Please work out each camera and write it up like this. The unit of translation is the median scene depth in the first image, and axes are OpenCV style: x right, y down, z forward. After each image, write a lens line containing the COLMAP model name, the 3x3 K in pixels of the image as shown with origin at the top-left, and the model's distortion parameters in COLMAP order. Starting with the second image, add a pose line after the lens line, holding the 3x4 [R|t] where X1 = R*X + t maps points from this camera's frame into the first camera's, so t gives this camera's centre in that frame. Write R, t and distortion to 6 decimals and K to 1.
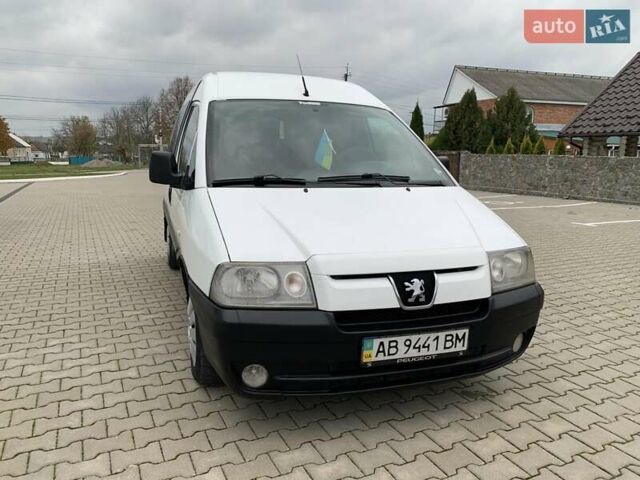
lens RADIAL K [[541.2, 0, 329.0], [0, 541.2, 239.7], [0, 0, 1]] dist [0.008446, -0.007335]
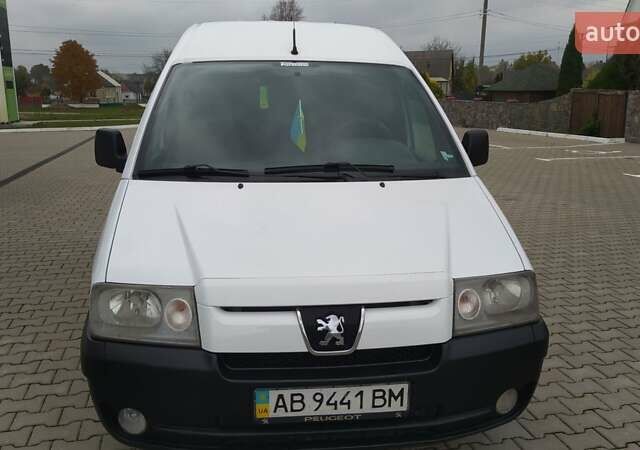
lens RADIAL K [[659.4, 0, 336.8], [0, 659.4, 225.2], [0, 0, 1]] dist [0.112176, -0.318913]
pose [[0.974931, 0.036897, -0.219427, 0.358920], [-0.026028, 0.998296, 0.052221, -0.102214], [0.220980, -0.045201, 0.974230, 0.089406]]
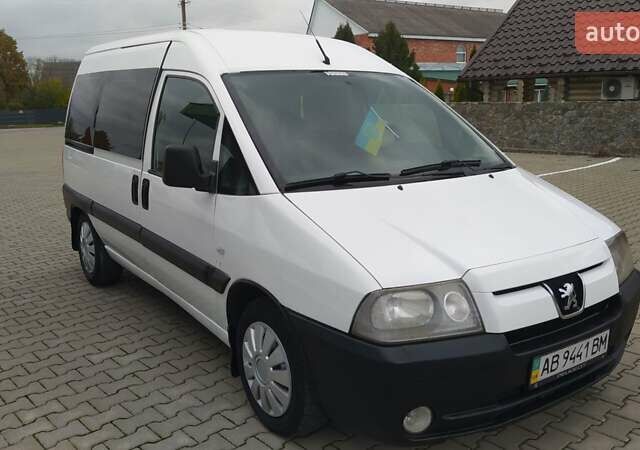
lens RADIAL K [[659.4, 0, 336.8], [0, 659.4, 225.2], [0, 0, 1]] dist [0.112176, -0.318913]
pose [[0.952782, -0.088459, 0.290485, -0.507182], [0.077955, 0.995822, 0.047559, -0.104407], [-0.293479, -0.022668, 0.955697, 0.052842]]
